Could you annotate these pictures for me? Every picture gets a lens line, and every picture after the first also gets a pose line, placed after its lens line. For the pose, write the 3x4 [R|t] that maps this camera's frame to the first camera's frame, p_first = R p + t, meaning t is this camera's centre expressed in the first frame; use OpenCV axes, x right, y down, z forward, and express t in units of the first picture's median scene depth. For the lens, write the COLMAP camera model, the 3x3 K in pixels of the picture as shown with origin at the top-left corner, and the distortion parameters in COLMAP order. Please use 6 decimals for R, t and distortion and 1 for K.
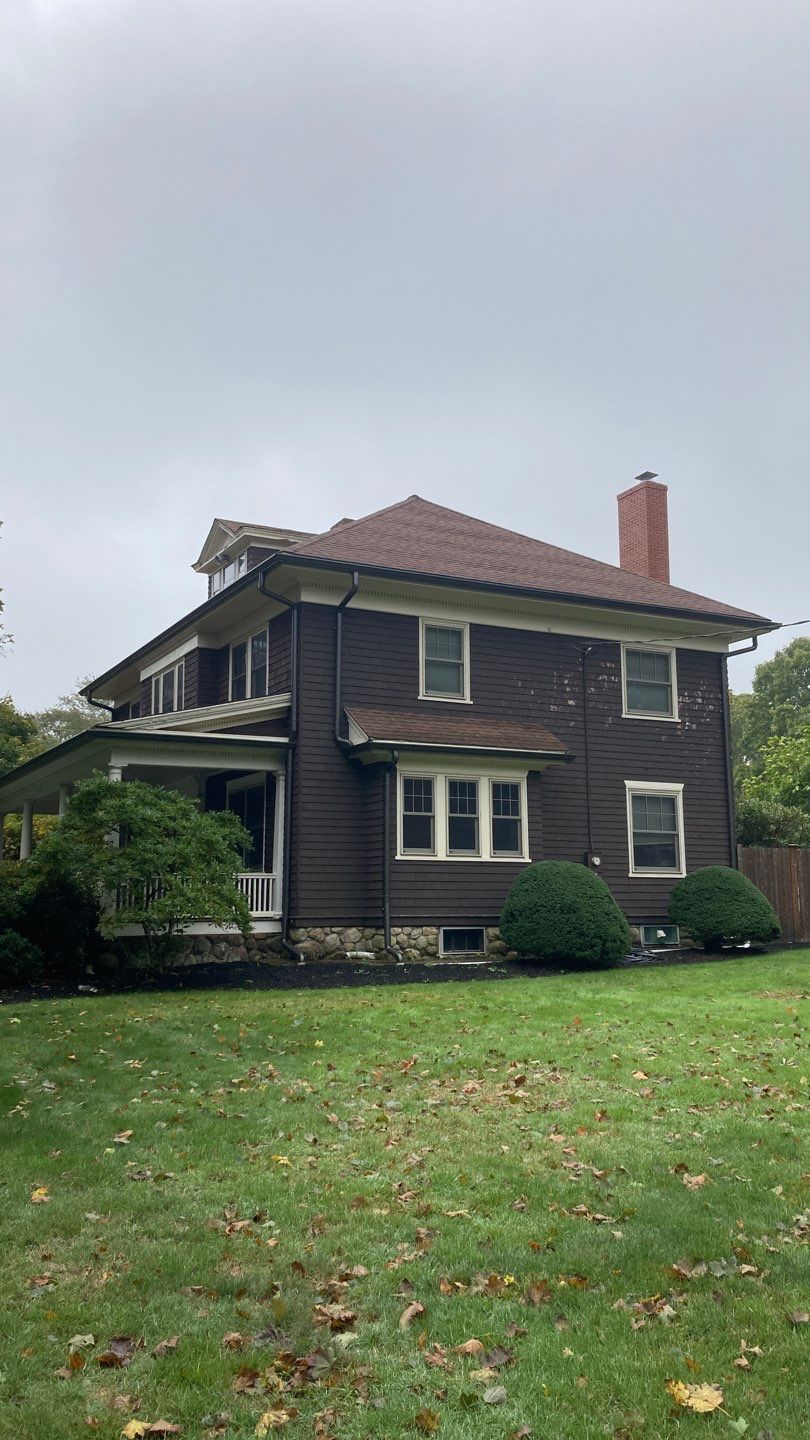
lens RADIAL K [[1146.3, 0, 403.0], [0, 1146.3, 692.2], [0, 0, 1]] dist [0.003239, -0.006930]
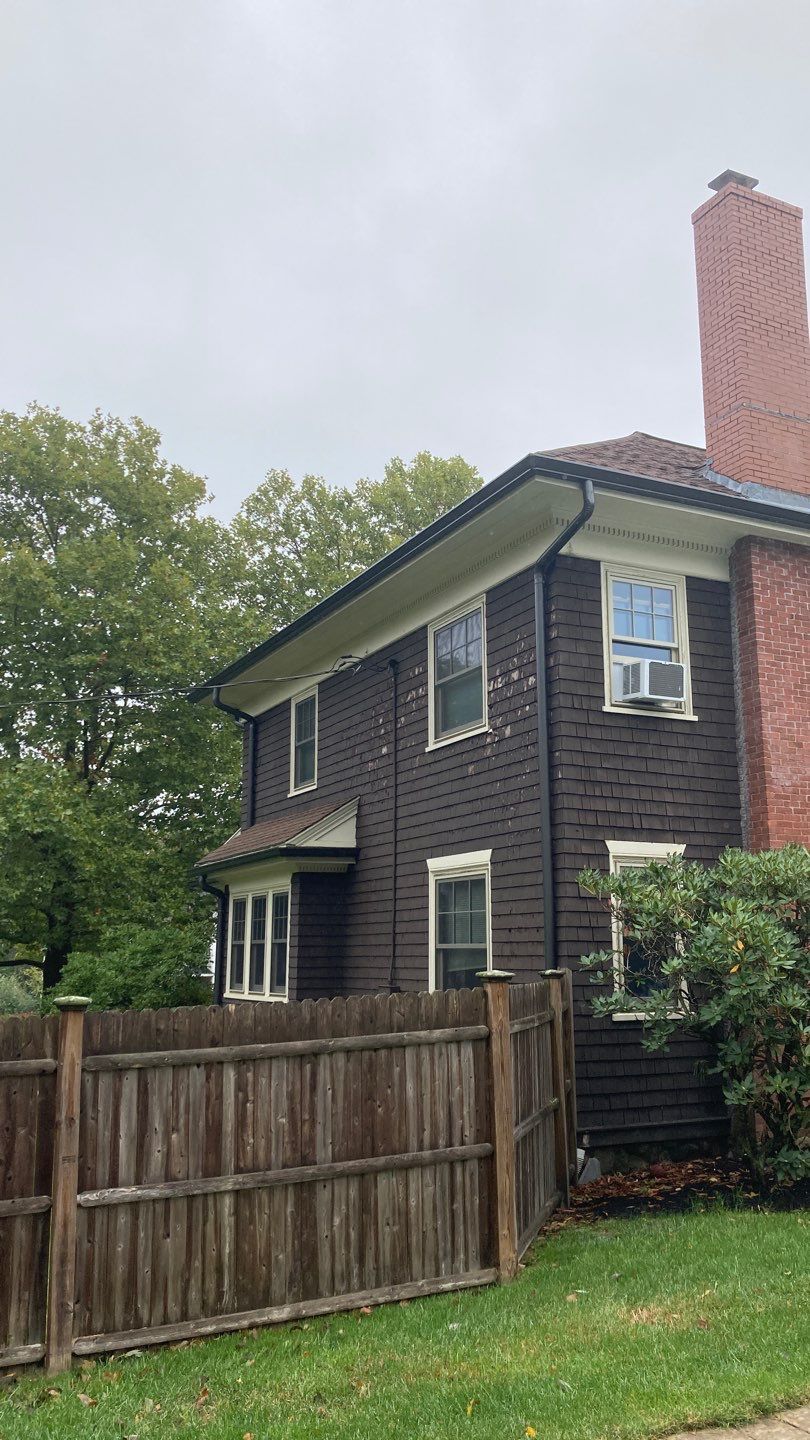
lens RADIAL K [[1210.9, 0, 405.0], [0, 1210.9, 720.0], [0, 0, 1]] dist [0.093933, -0.127036]
pose [[-0.017147, -0.190207, -0.981594, 0.797471], [0.185815, 0.964030, -0.190049, 0.120989], [0.982435, -0.185654, 0.018813, 0.966052]]
